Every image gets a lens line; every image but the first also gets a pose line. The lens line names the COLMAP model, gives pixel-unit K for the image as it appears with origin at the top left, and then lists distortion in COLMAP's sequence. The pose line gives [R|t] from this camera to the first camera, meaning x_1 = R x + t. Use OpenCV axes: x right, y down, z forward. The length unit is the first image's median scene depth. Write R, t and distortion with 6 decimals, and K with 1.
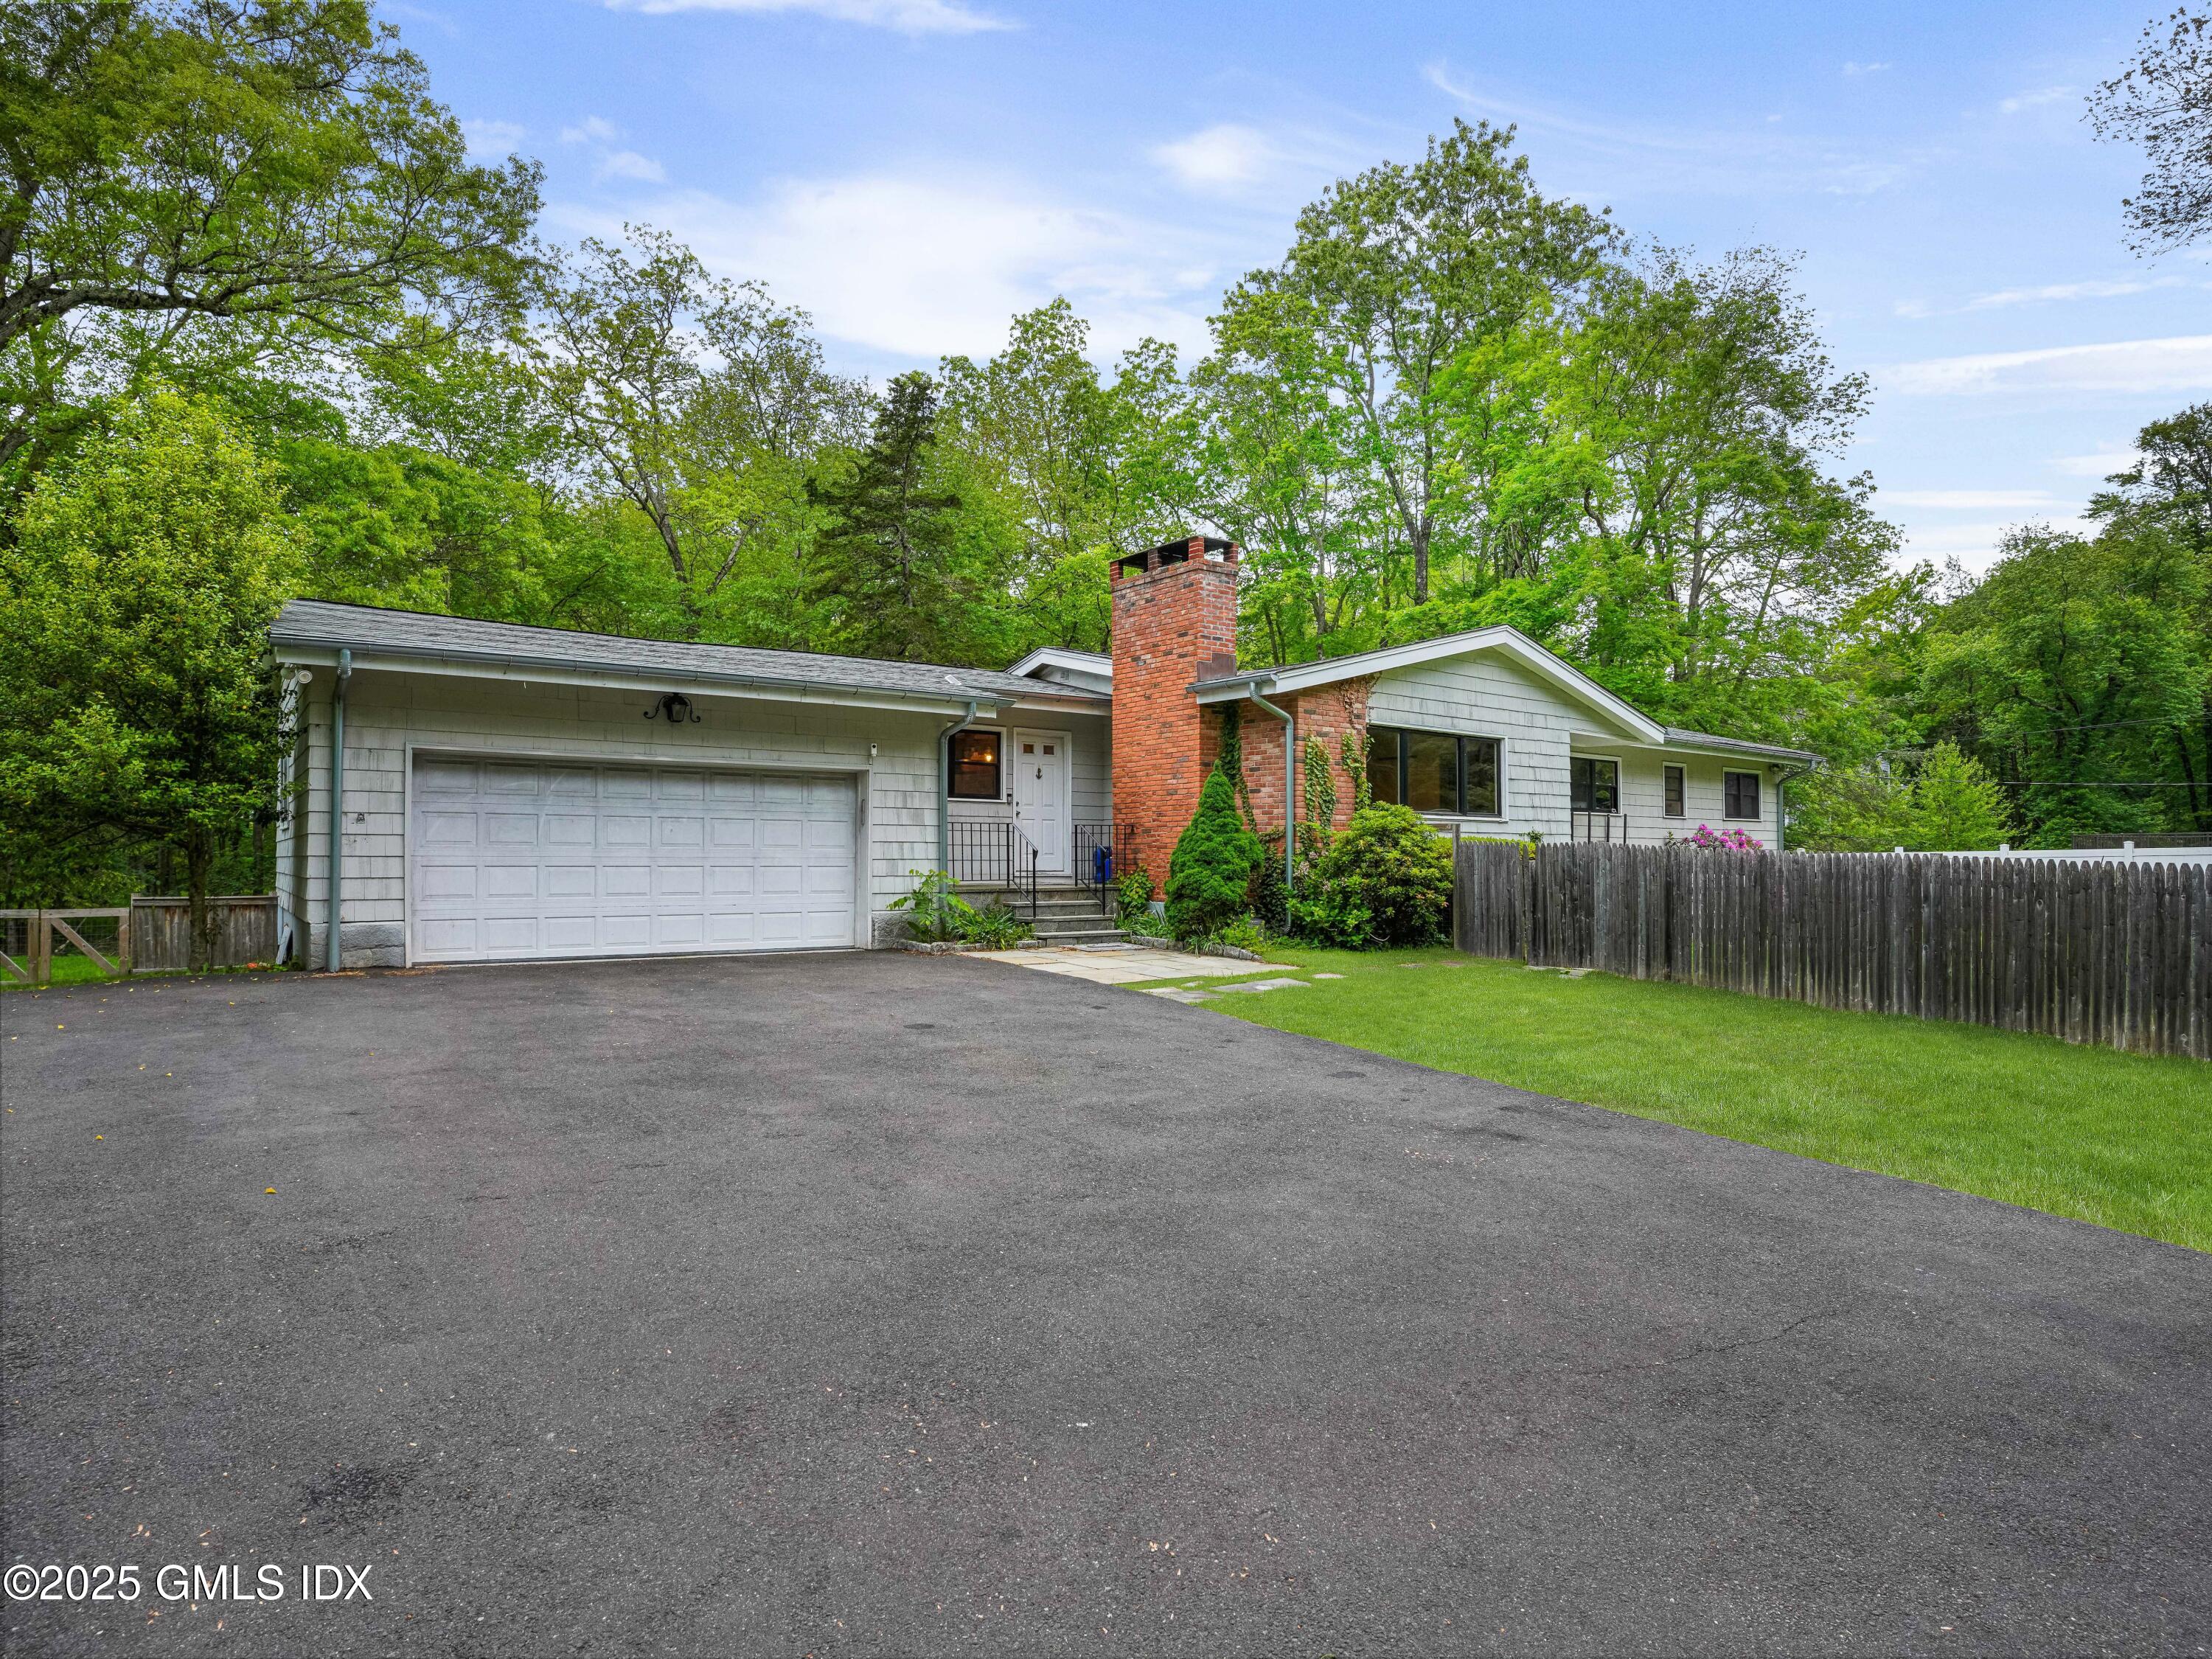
lens RADIAL K [[1282.5, 0, 1148.6], [0, 1282.5, 833.7], [0, 0, 1]] dist [-0.001306, -0.000275]
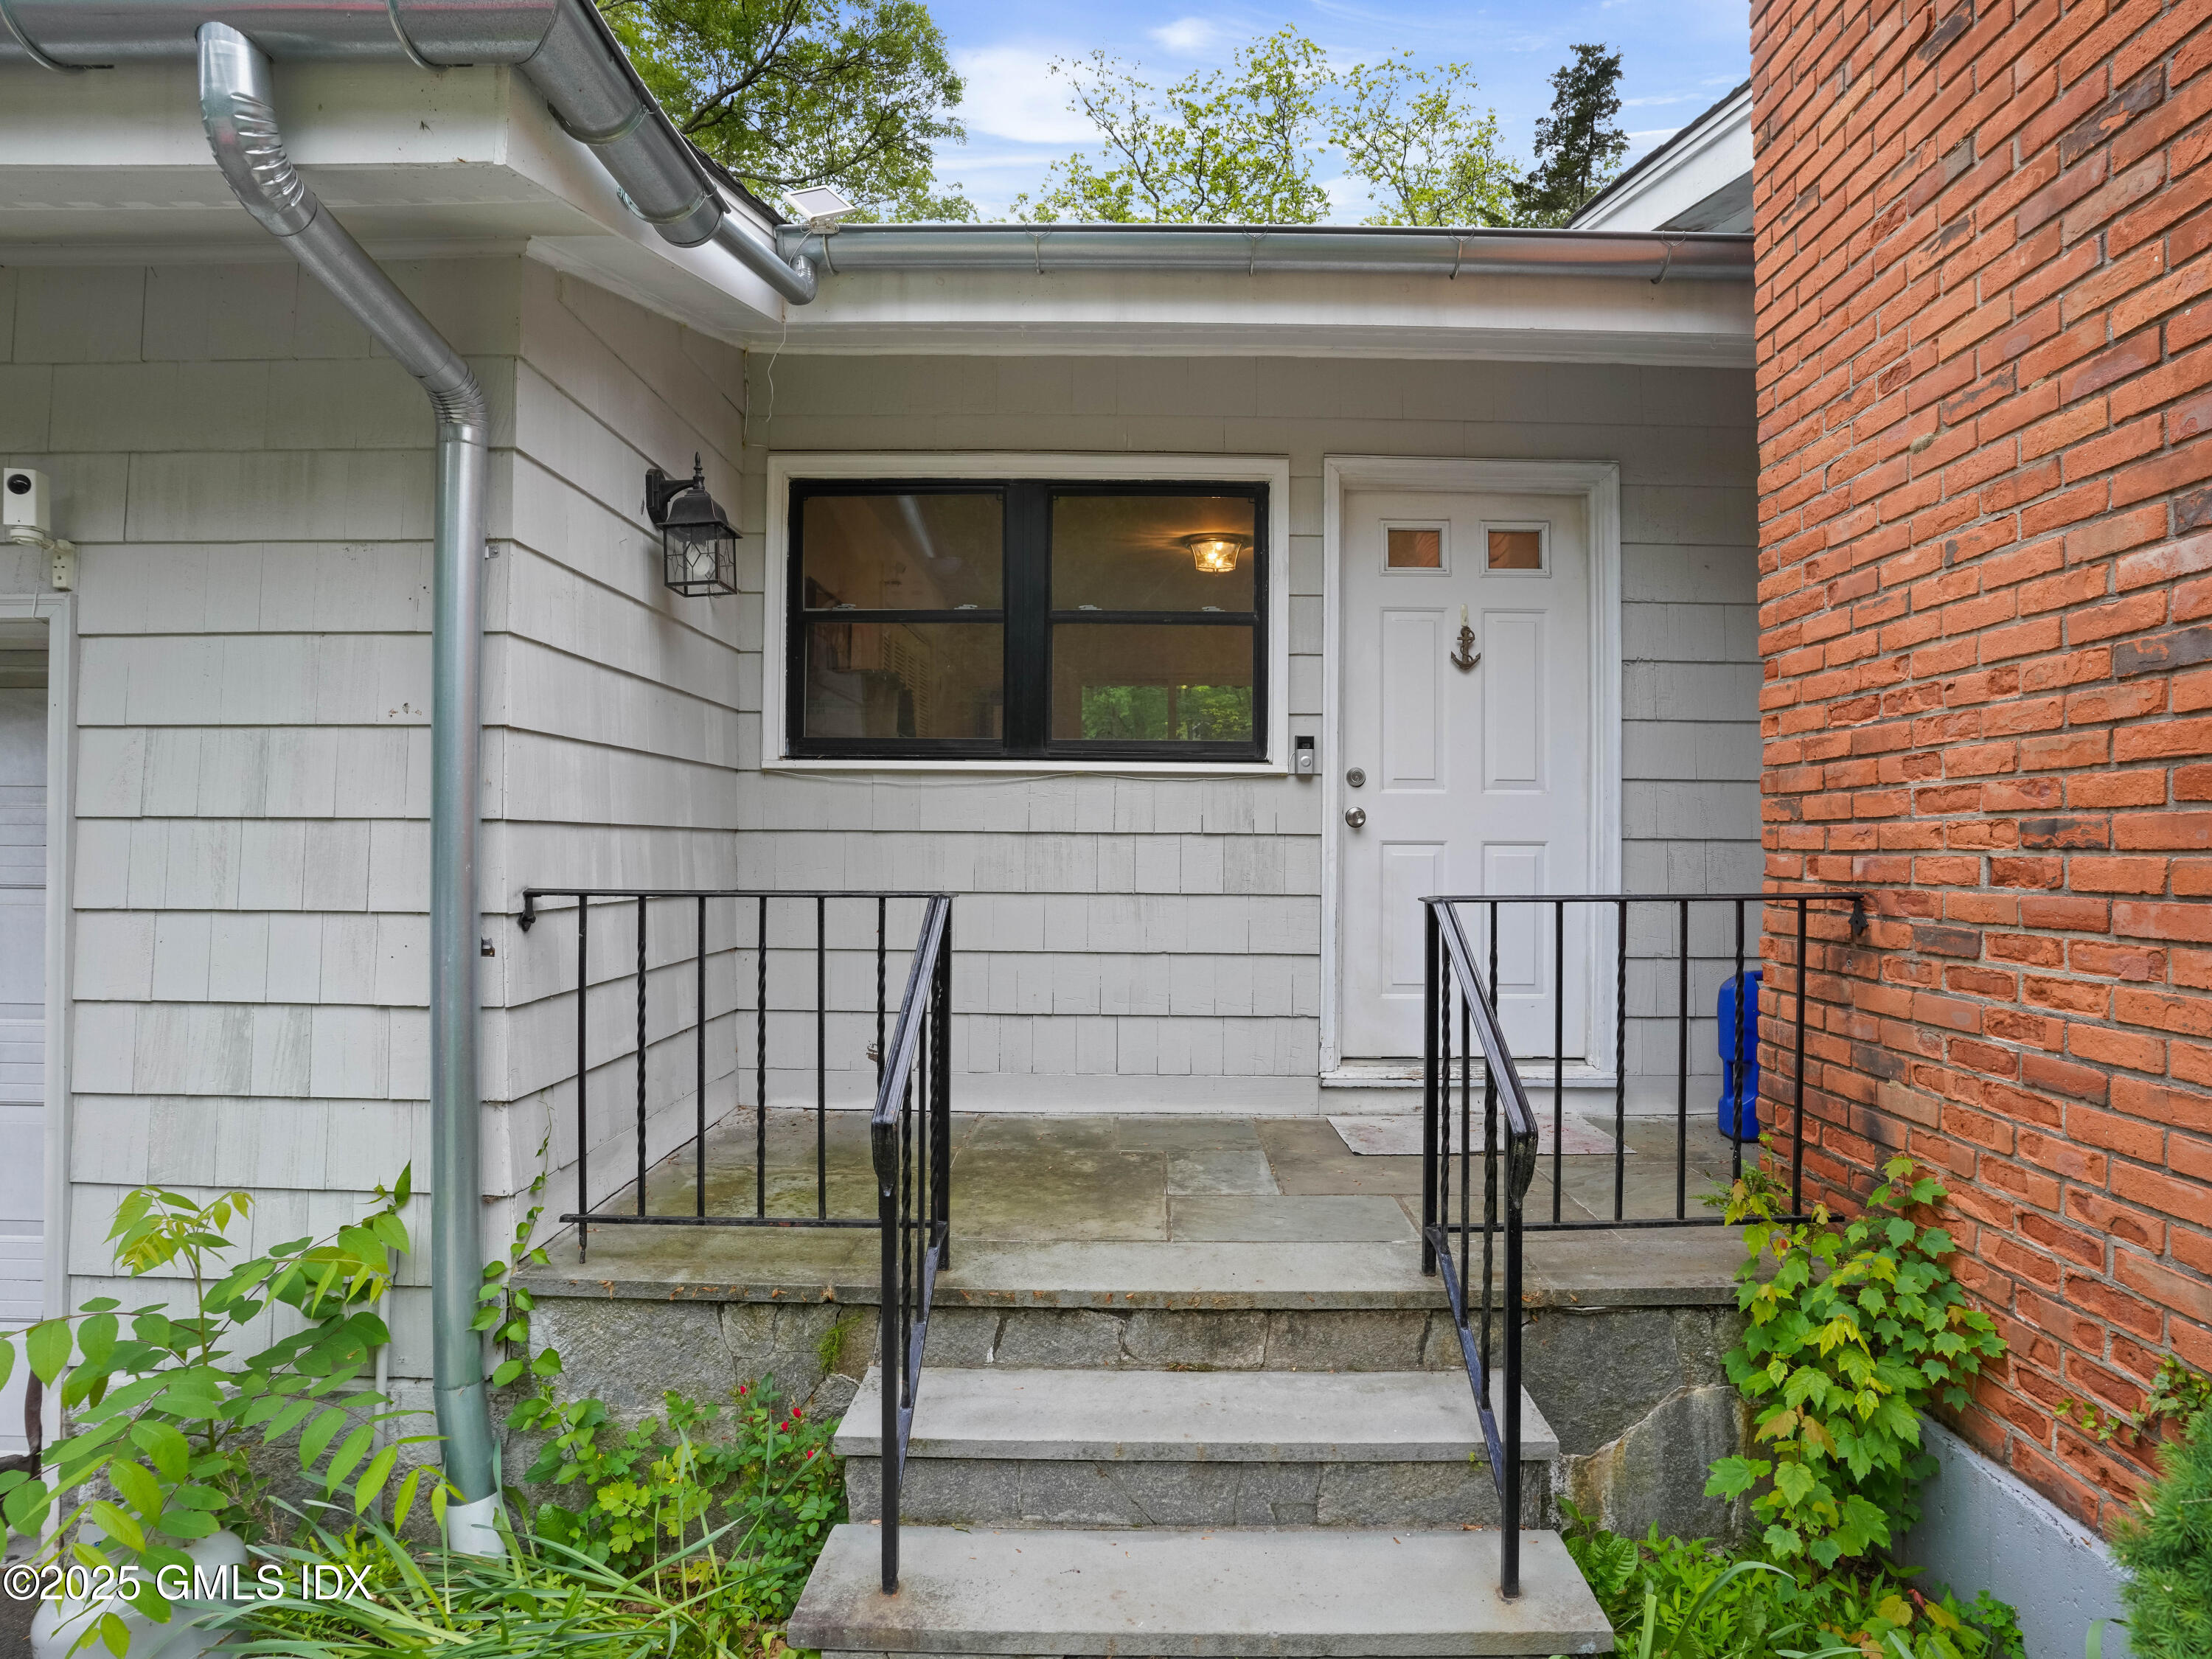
lens RADIAL K [[1282.5, 0, 1148.6], [0, 1282.5, 833.7], [0, 0, 1]] dist [-0.001306, -0.000275]
pose [[0.776927, 0.010461, -0.629504, 0.019591], [0.002188, 0.999811, 0.019315, -0.017793], [0.629587, -0.016384, 0.776757, 0.796875]]
